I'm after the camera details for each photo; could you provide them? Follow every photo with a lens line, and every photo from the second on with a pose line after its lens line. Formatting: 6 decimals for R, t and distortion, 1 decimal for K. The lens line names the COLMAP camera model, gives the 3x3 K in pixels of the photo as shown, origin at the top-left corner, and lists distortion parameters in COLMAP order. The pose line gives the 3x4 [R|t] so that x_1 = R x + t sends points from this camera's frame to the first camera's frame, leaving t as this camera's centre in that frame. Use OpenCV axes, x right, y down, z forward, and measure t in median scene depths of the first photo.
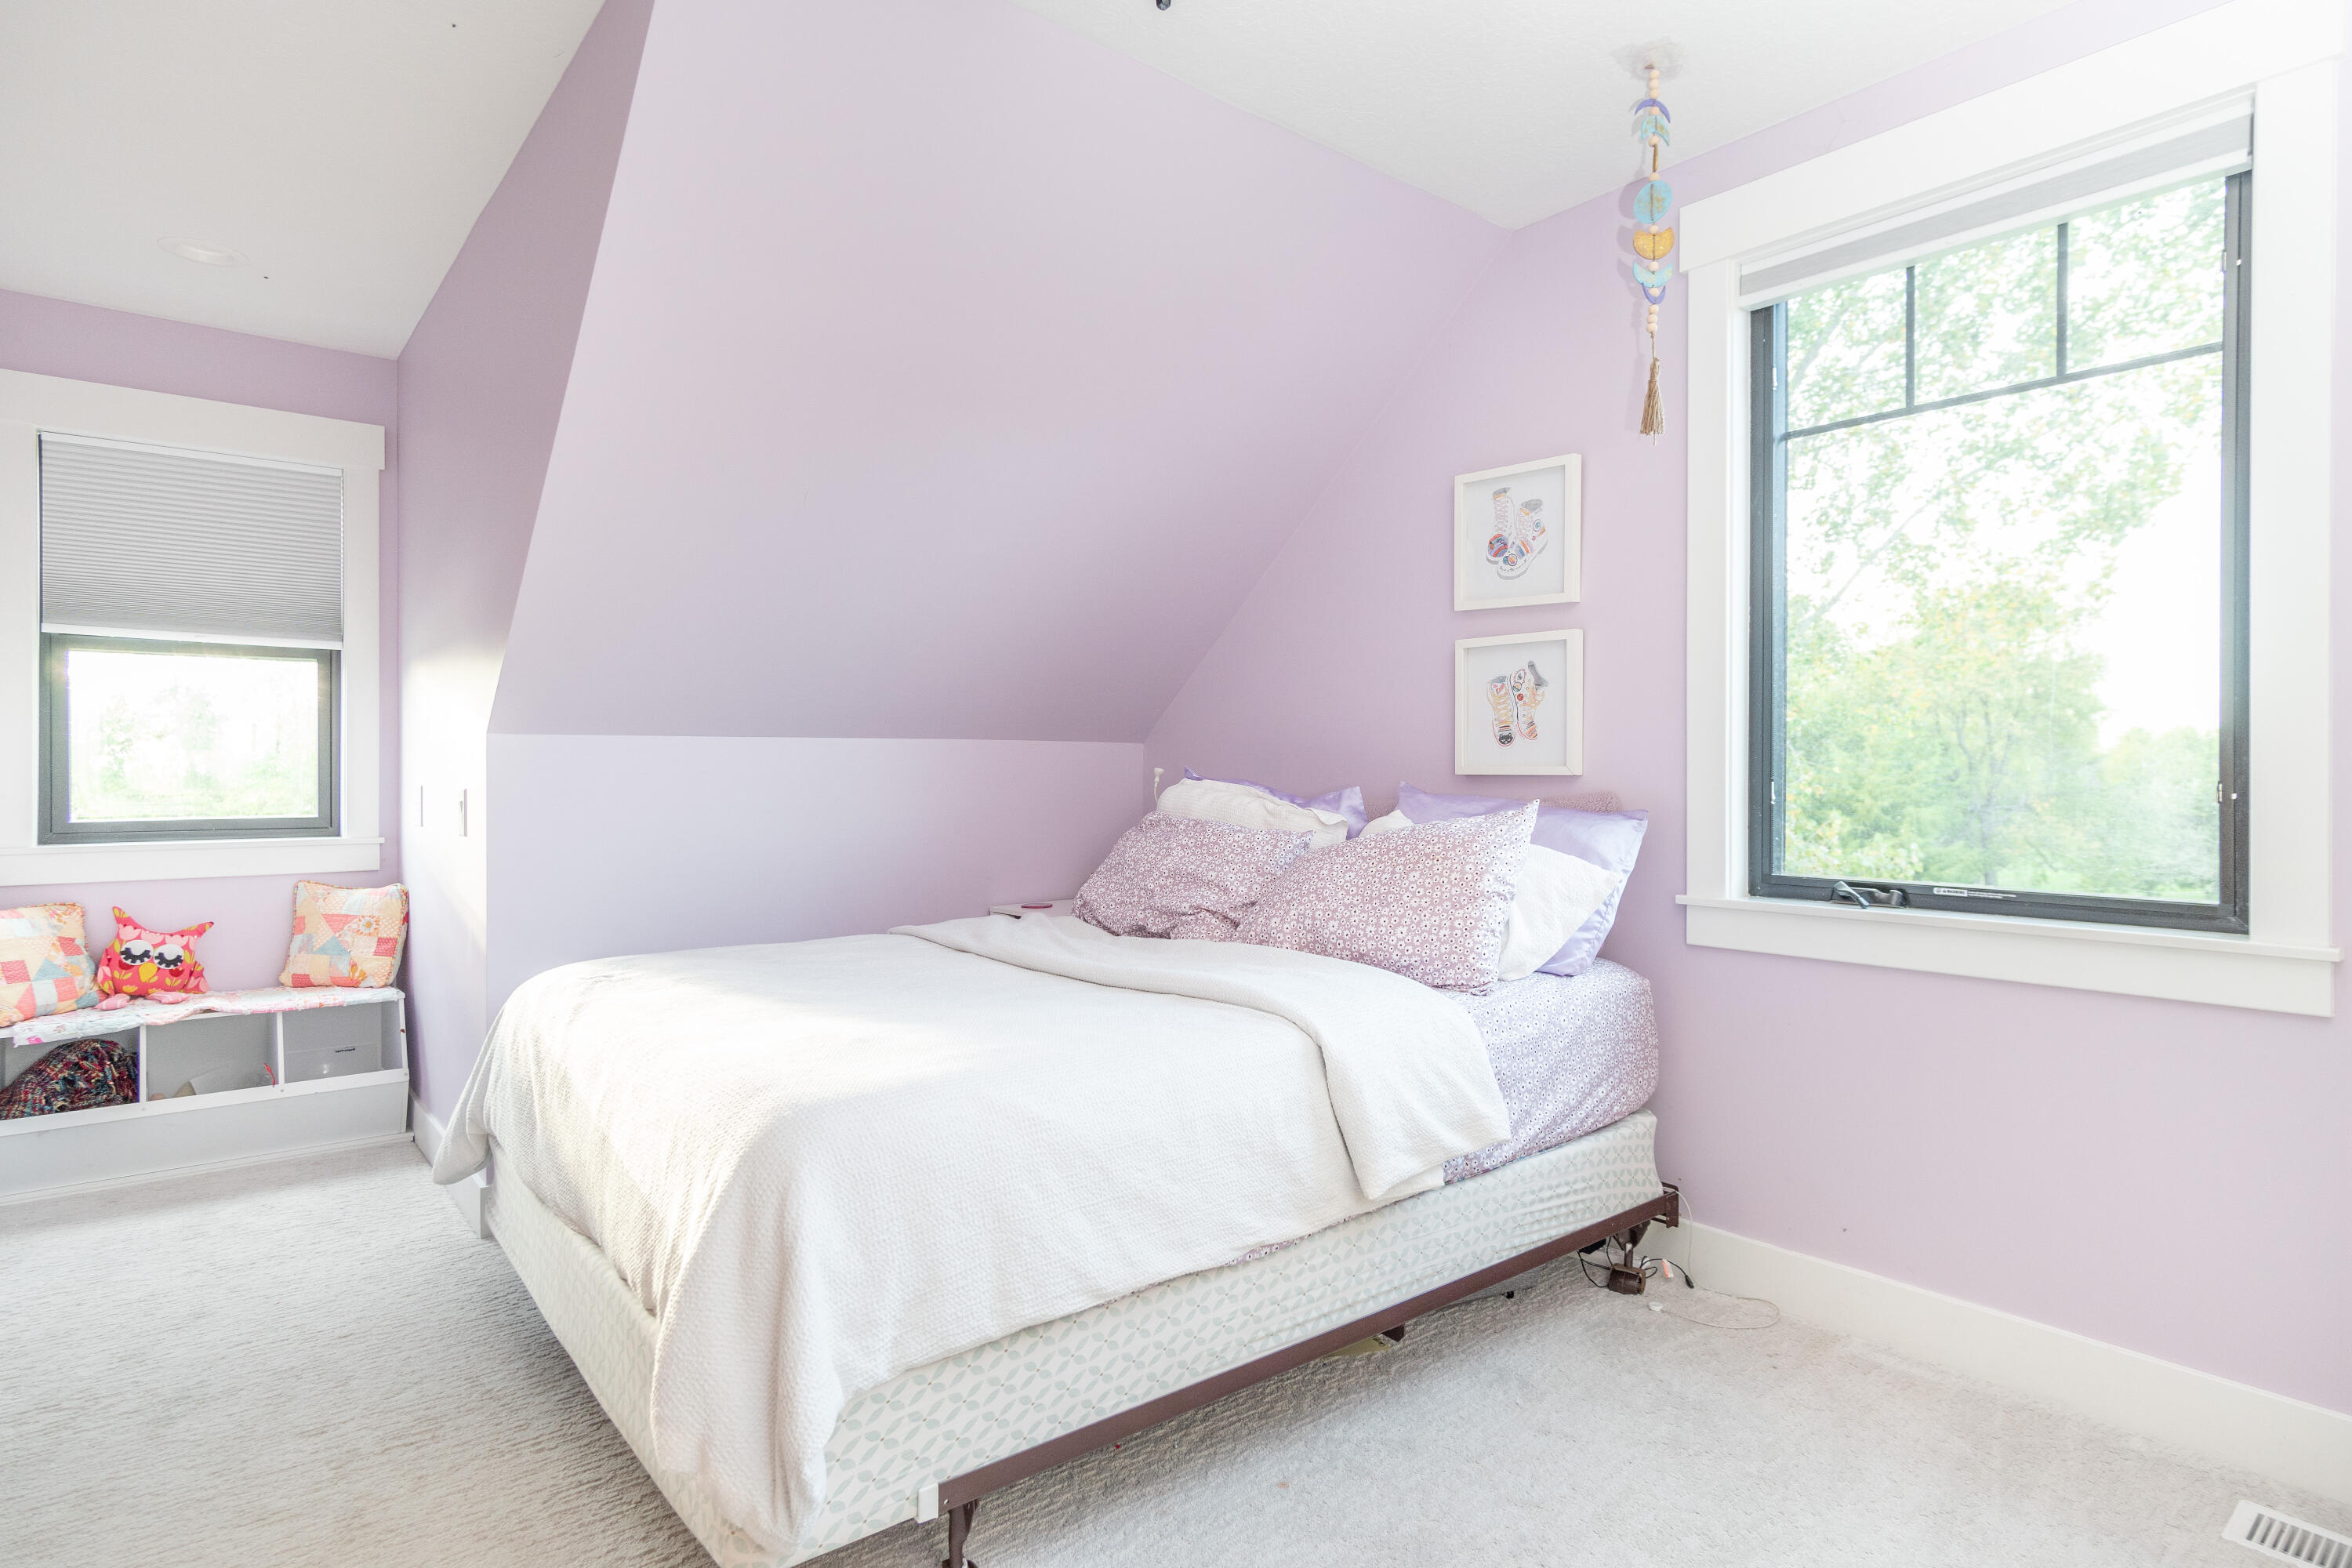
lens RADIAL K [[1253.9, 0, 1175.8], [0, 1253.9, 775.9], [0, 0, 1]] dist [0.002671, 0.001819]
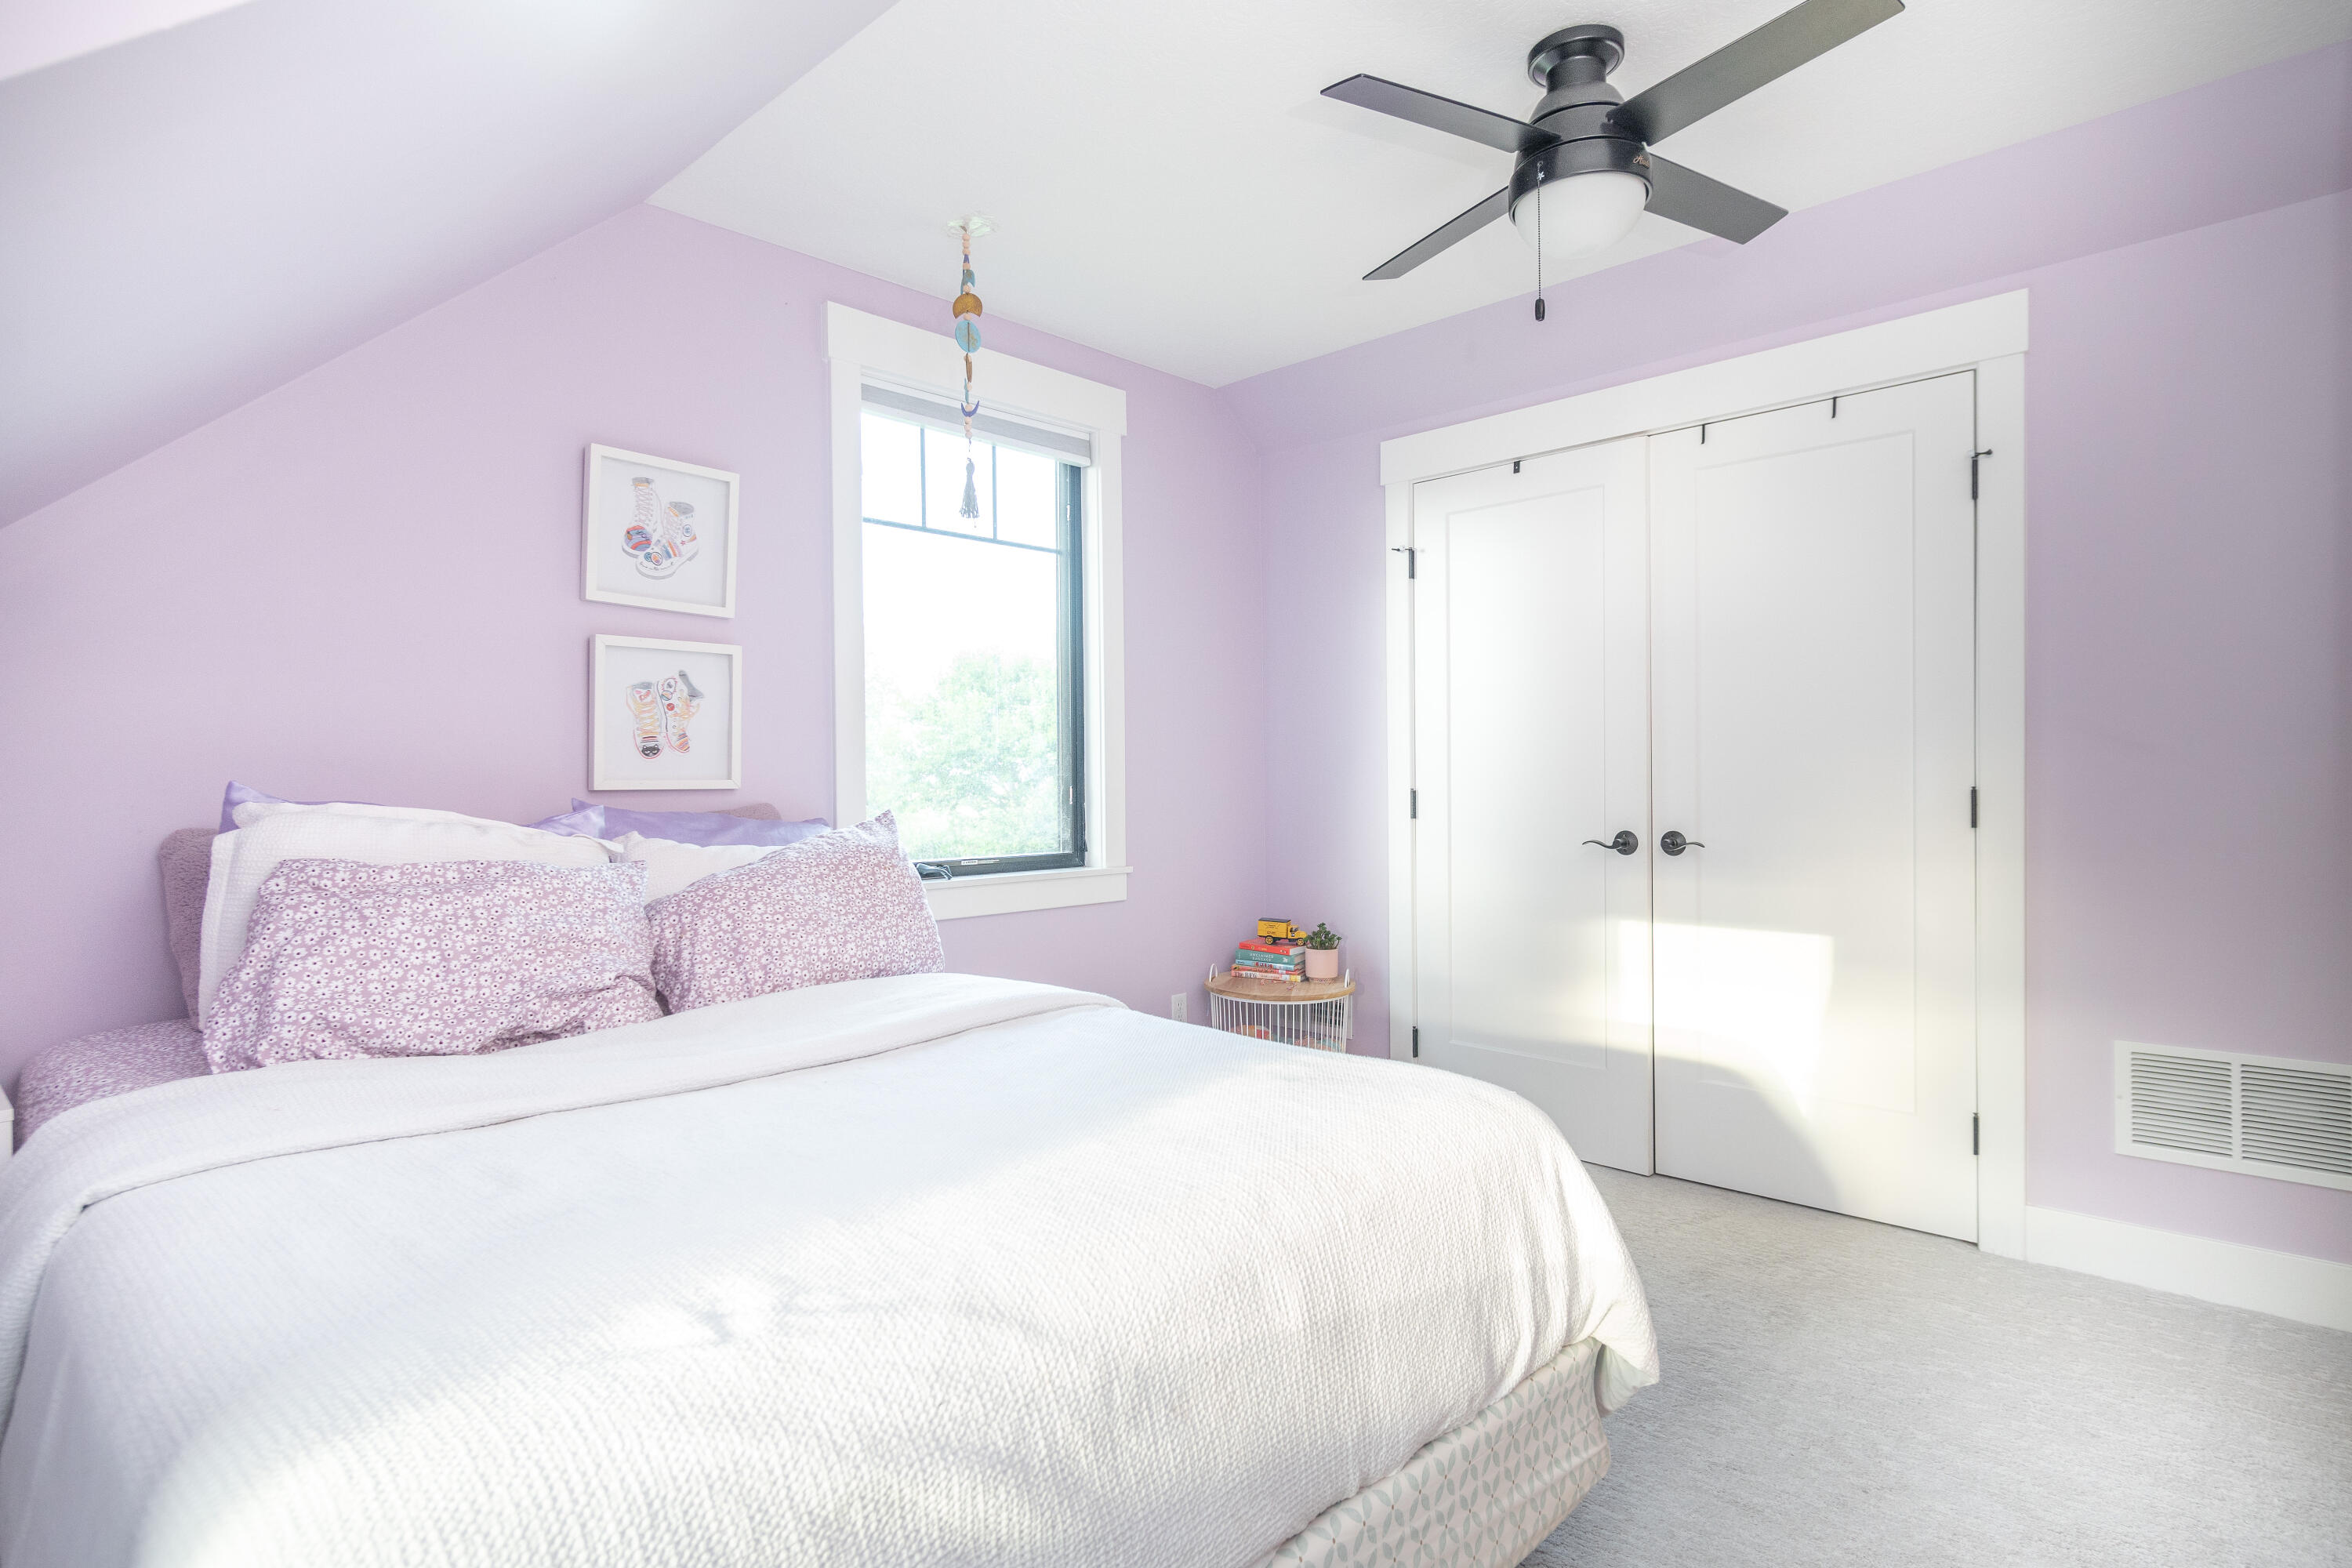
lens RADIAL K [[1253.9, 0, 1175.2], [0, 1253.9, 778.3], [0, 0, 1]] dist [0.002671, 0.001819]
pose [[-0.125793, 0.002725, 0.992053, -0.707410], [0.017275, 0.999851, -0.000555, -0.002084], [-0.991906, 0.017068, -0.125821, 0.743238]]
